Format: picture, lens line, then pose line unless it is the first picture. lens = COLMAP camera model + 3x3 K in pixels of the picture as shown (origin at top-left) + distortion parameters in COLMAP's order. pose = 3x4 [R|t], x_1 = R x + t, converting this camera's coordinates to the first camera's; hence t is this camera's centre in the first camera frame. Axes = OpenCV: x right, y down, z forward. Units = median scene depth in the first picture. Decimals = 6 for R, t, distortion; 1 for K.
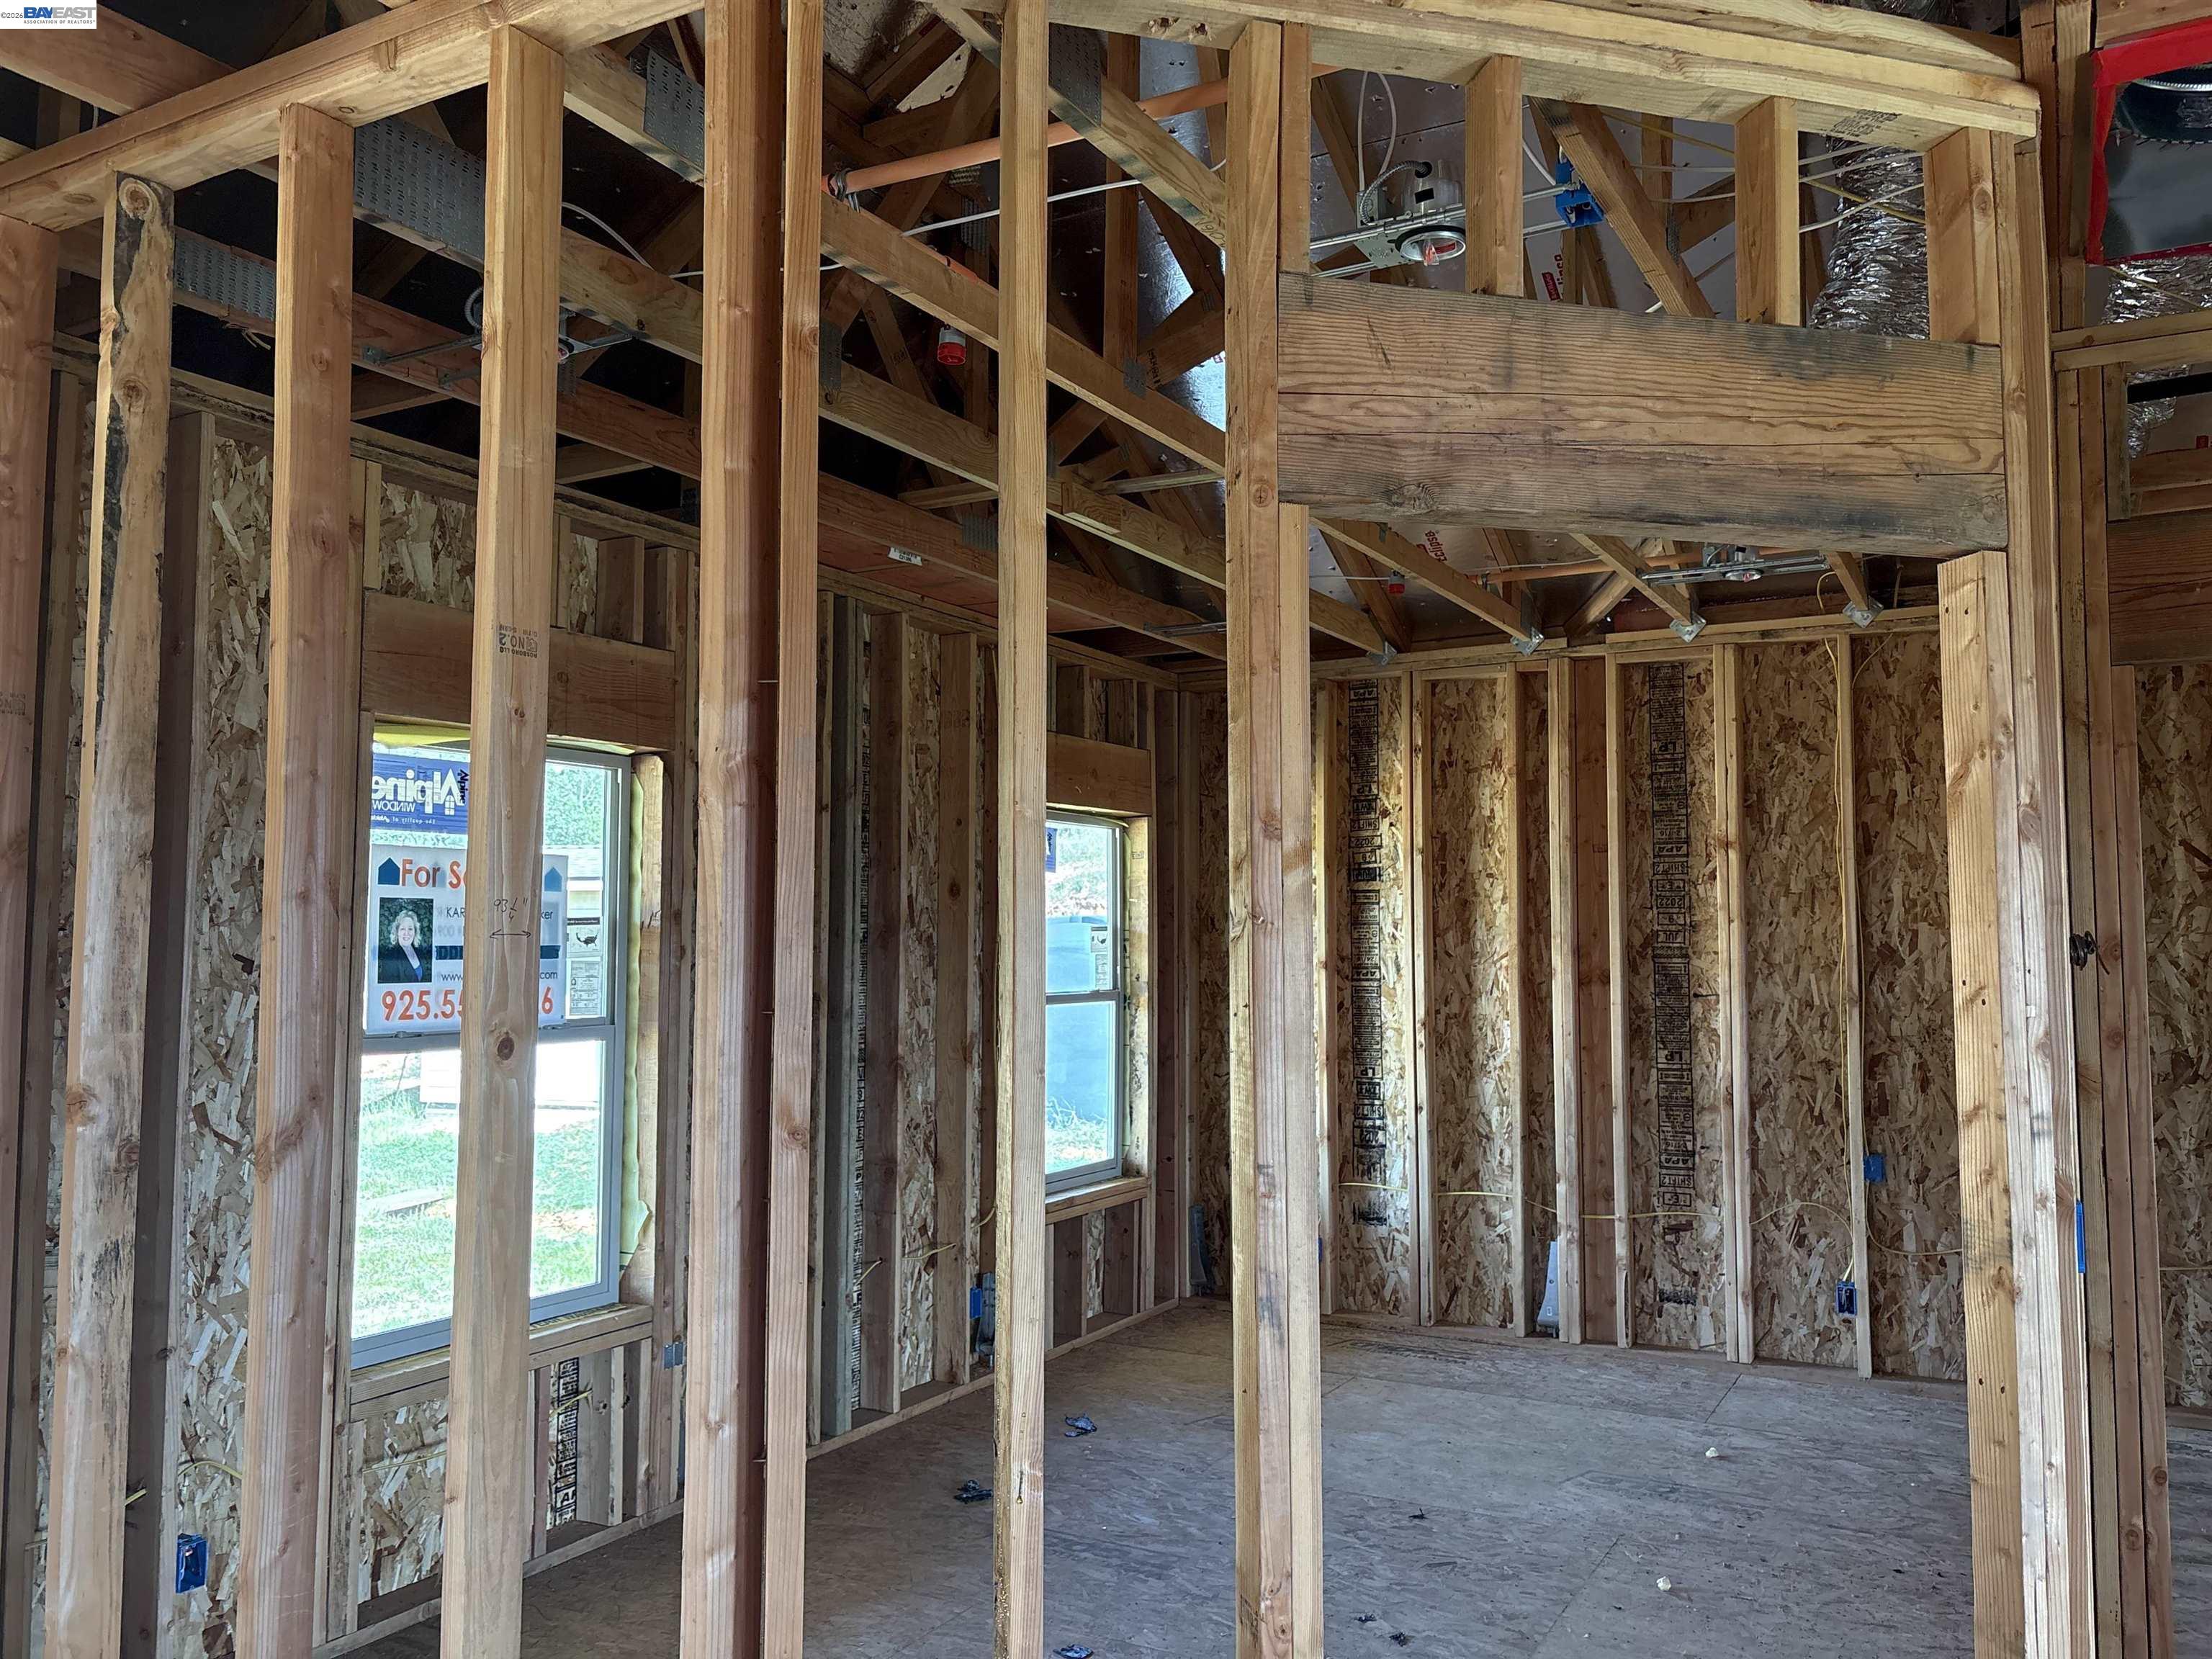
lens RADIAL K [[1670.7, 0, 1111.1], [0, 1670.7, 813.7], [0, 0, 1]] dist [0.038583, -0.038559]
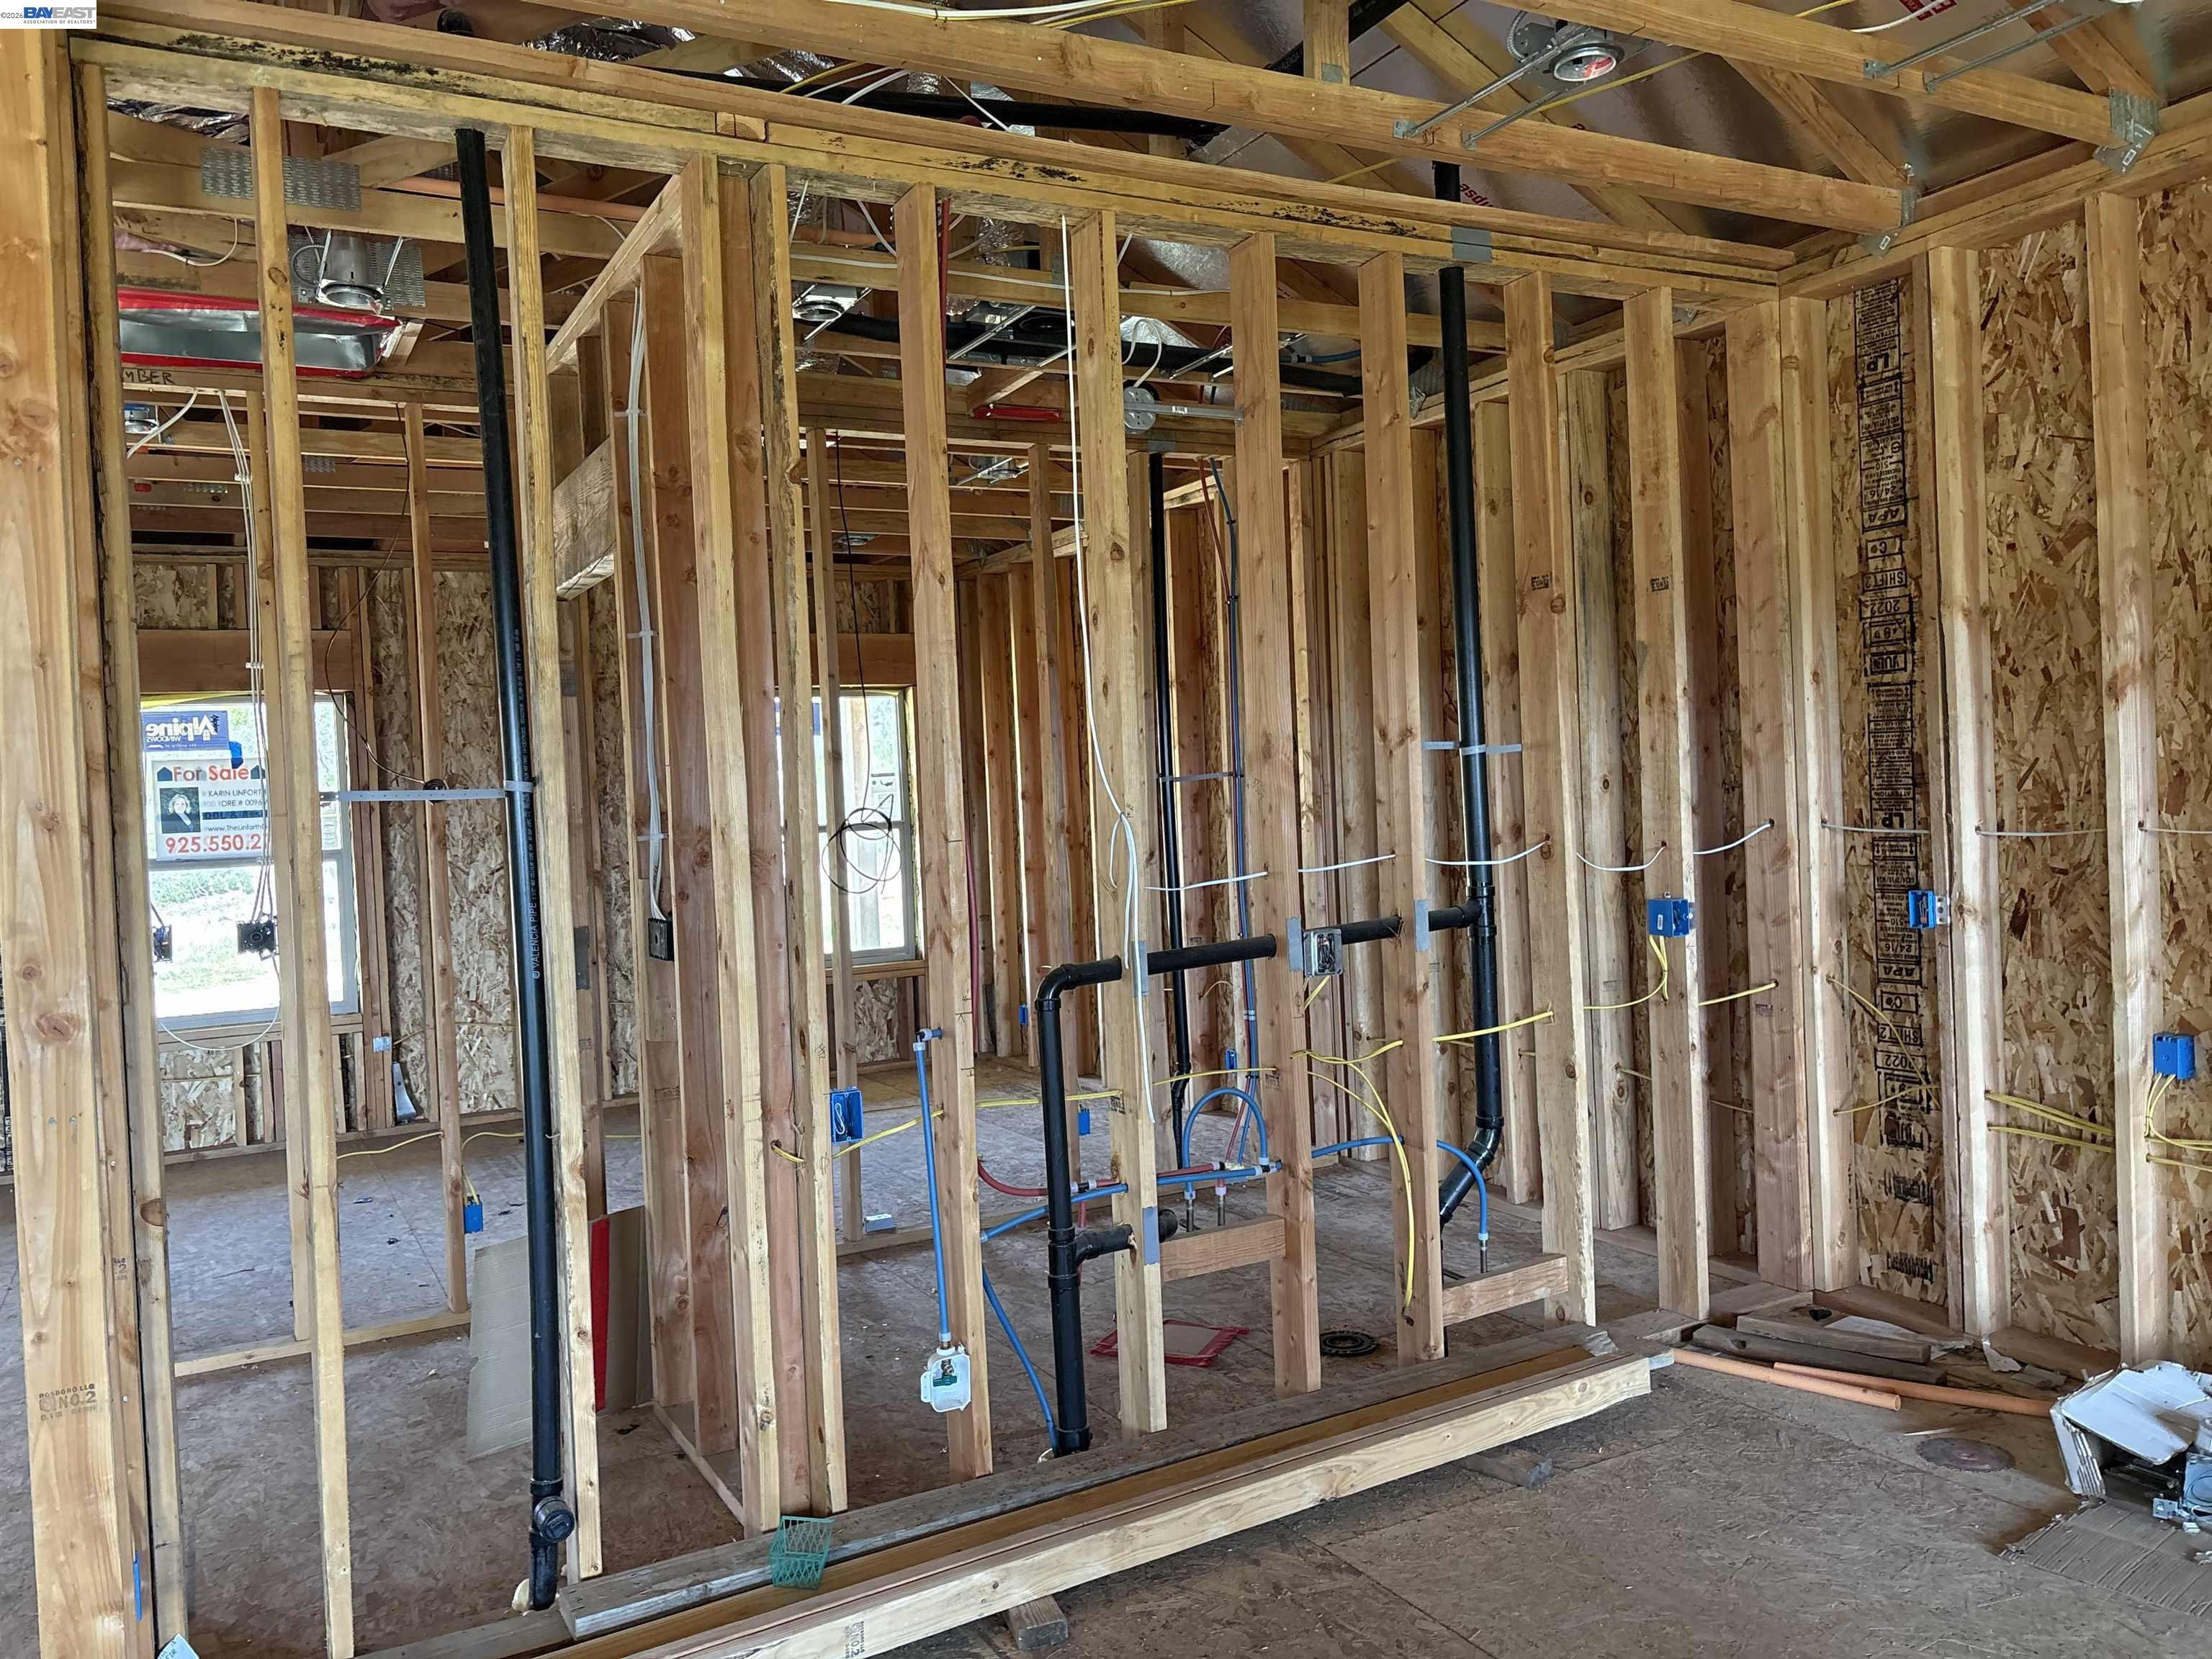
lens RADIAL K [[1670.7, 0, 1102.1], [0, 1670.7, 810.9], [0, 0, 1]] dist [0.038583, -0.038559]
pose [[0.849920, -0.034169, -0.525802, 1.409785], [0.086557, 0.993393, 0.075358, 0.023670], [0.519753, -0.109561, 0.847262, -0.047793]]
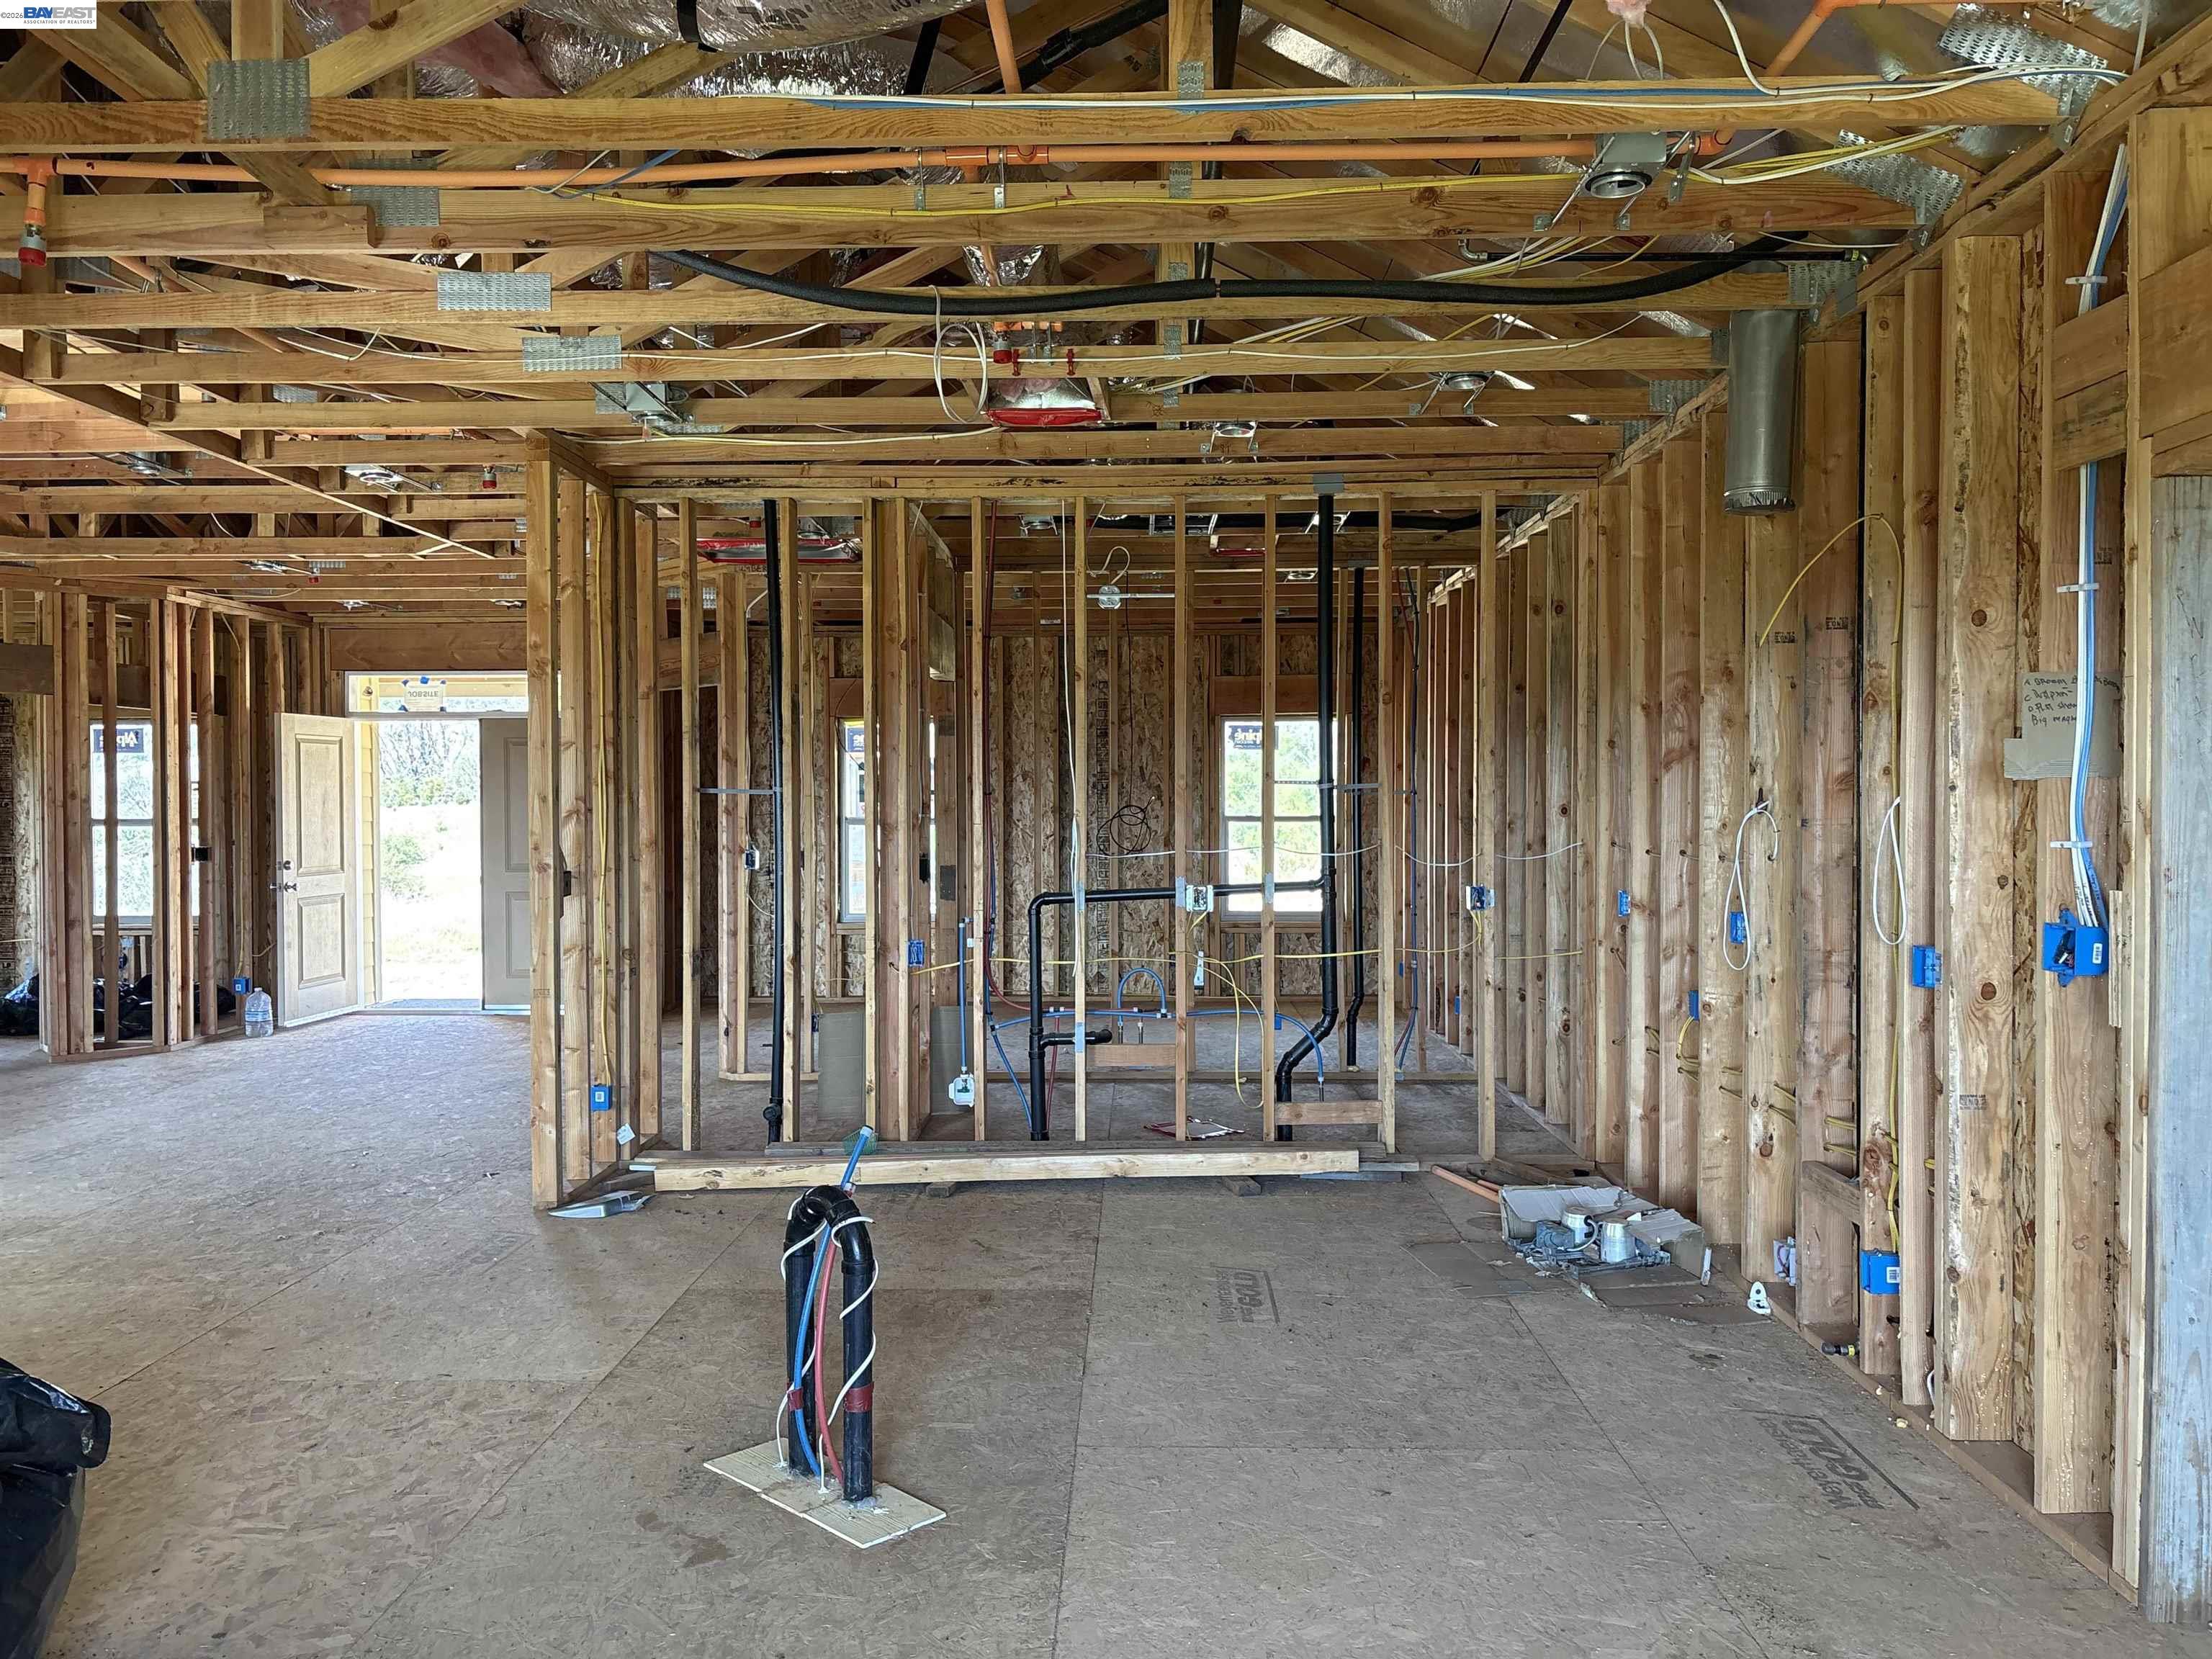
lens RADIAL K [[1670.7, 0, 1111.7], [0, 1670.7, 836.3], [0, 0, 1]] dist [0.038583, -0.038559]
pose [[0.478233, 0.014558, -0.878112, 2.417788], [0.071852, 0.995862, 0.055642, 0.024171], [0.875289, -0.089703, 0.475208, -0.057011]]
